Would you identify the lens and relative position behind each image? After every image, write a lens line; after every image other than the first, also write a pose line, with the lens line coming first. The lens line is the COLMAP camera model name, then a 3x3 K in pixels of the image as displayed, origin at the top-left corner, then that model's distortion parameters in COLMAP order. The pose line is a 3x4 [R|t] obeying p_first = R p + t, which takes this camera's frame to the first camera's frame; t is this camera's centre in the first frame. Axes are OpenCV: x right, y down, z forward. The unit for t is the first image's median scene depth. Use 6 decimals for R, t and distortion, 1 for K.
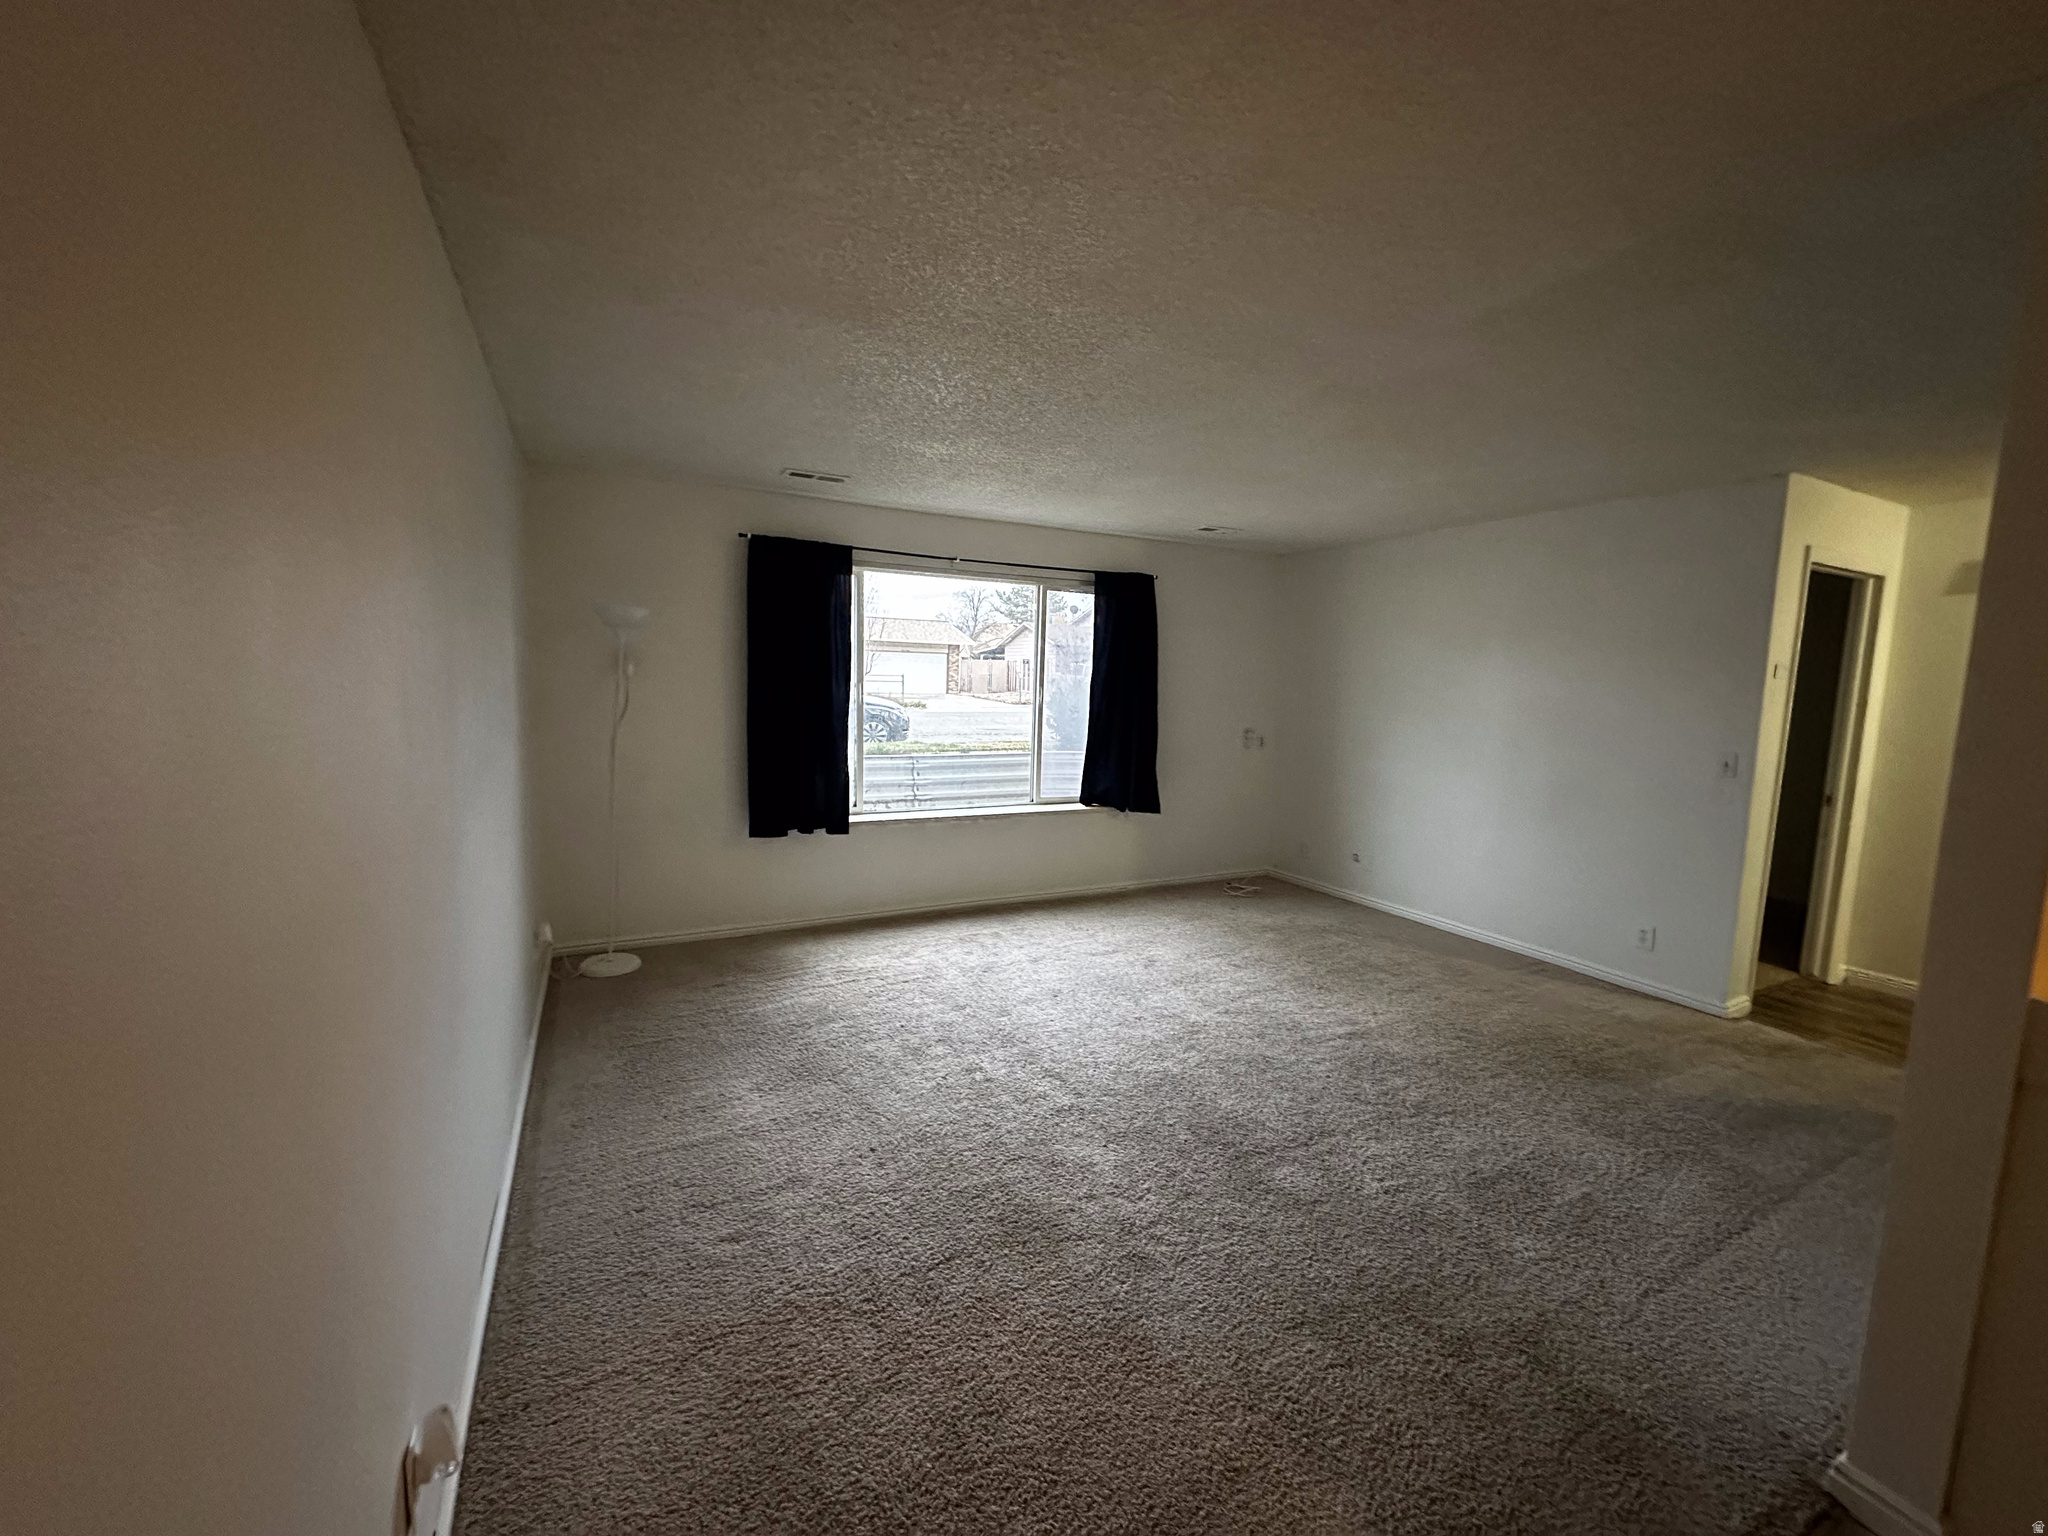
lens RADIAL K [[820.9, 0, 1021.5], [0, 820.9, 761.9], [0, 0, 1]] dist [-0.000915, 0.000164]
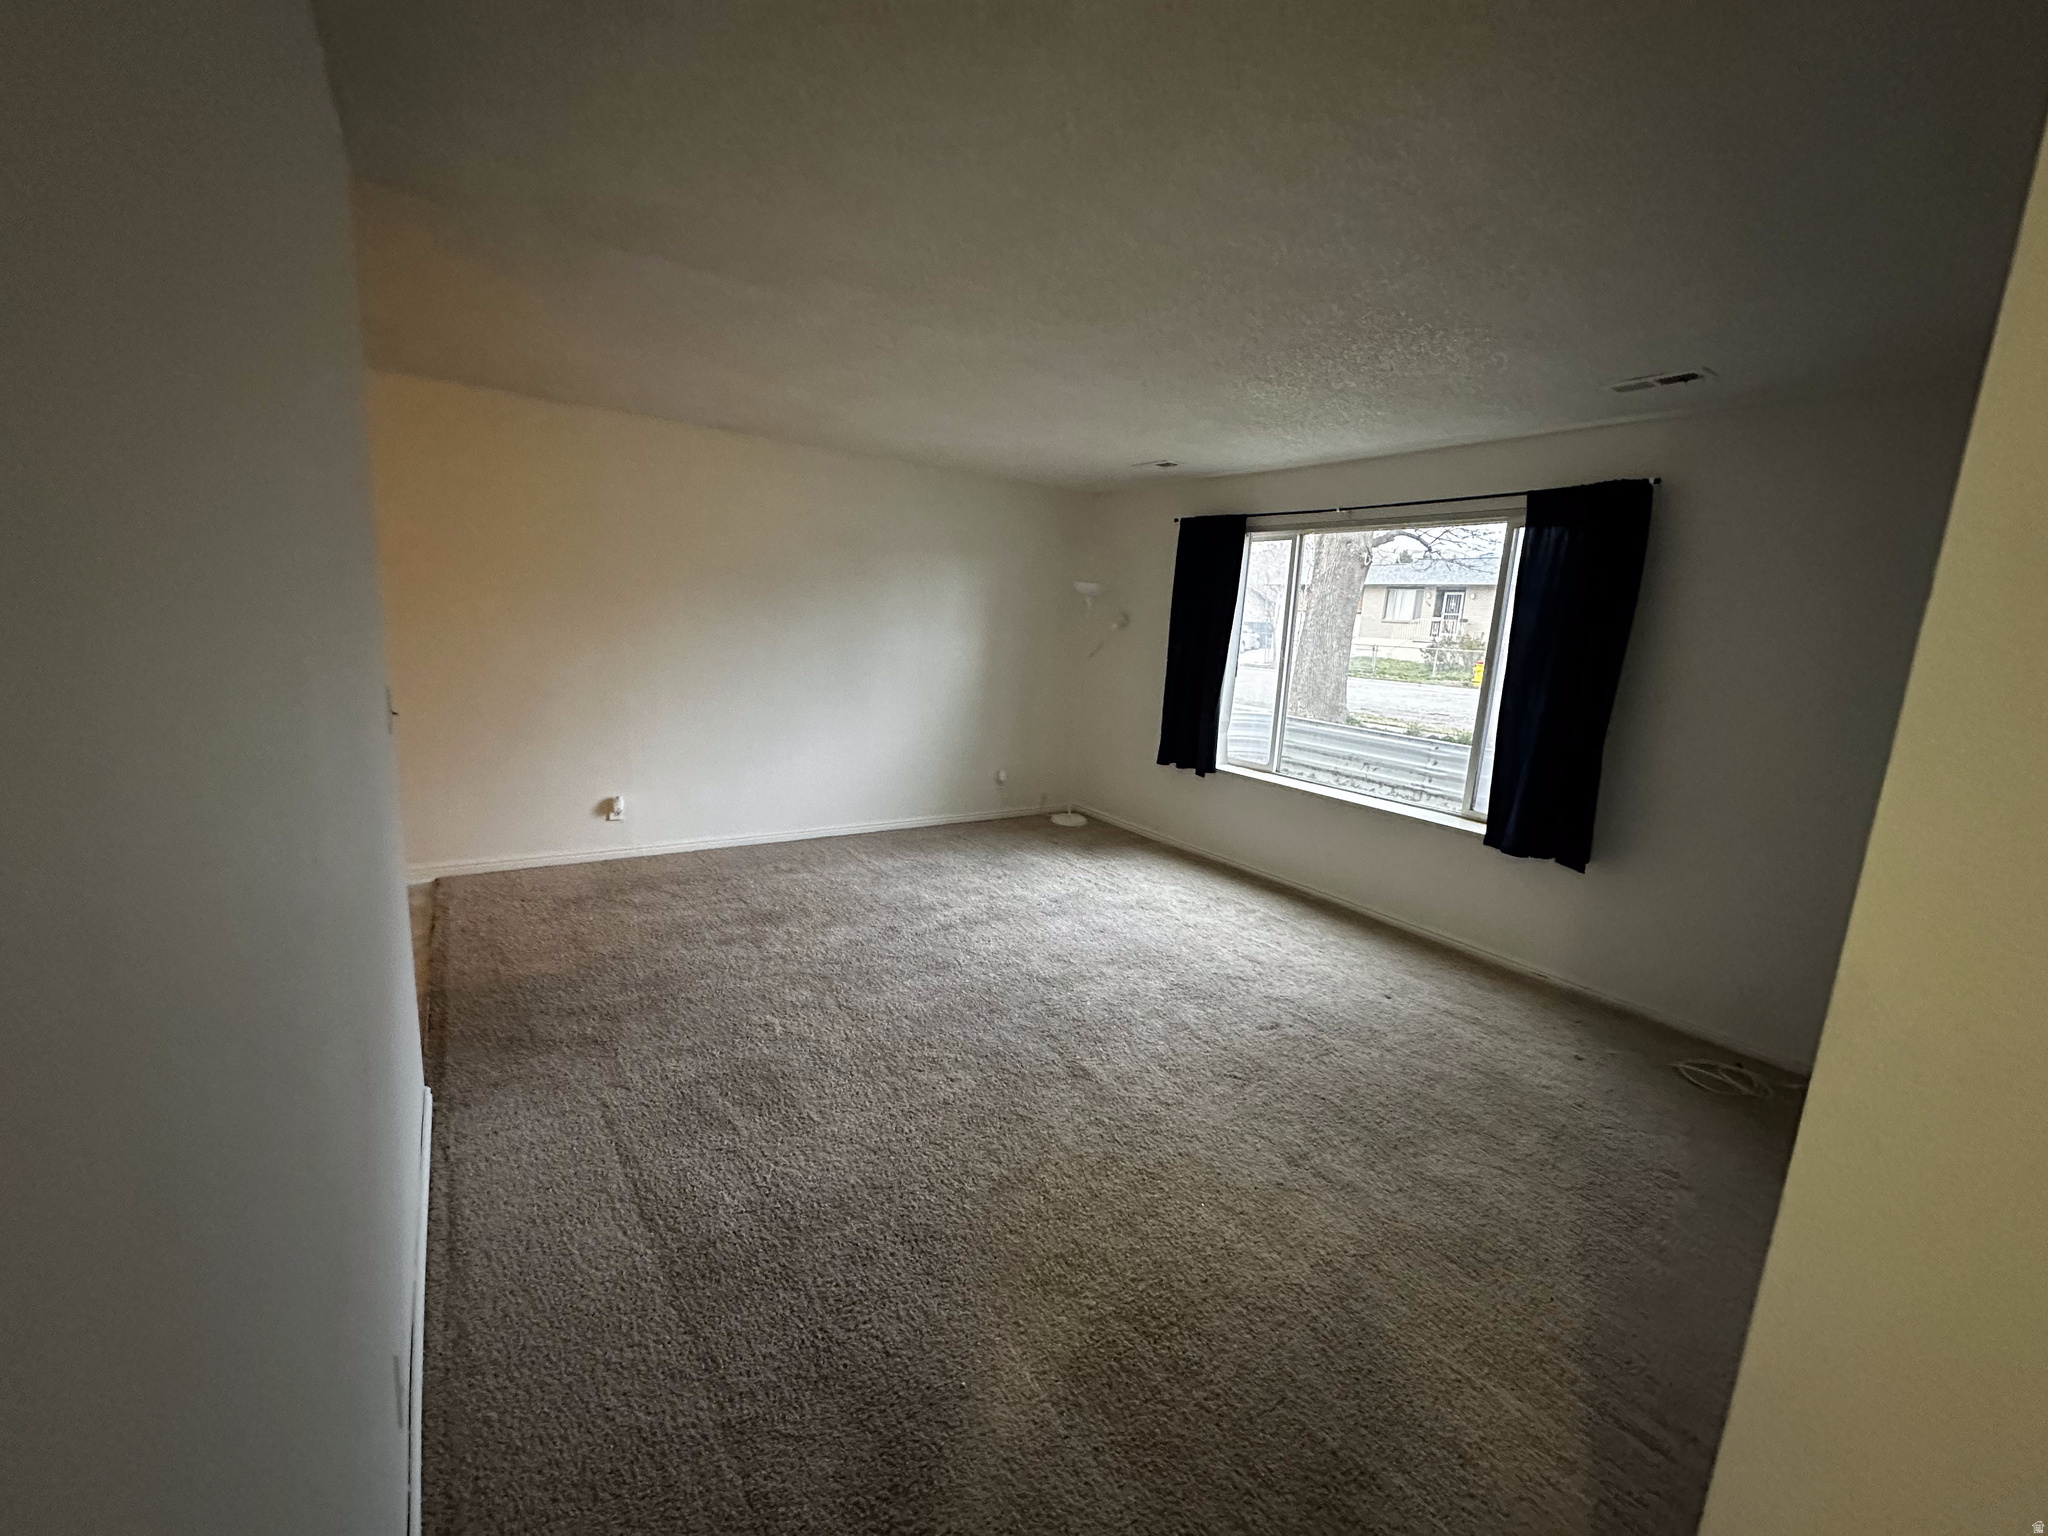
lens RADIAL K [[820.9, 0, 1021.5], [0, 820.9, 761.9], [0, 0, 1]] dist [-0.000915, 0.000164]
pose [[0.124778, 0.154408, -0.980096, 0.855460], [-0.156802, 0.978472, 0.134189, -0.044009], [0.979716, 0.136937, 0.146303, 0.596289]]
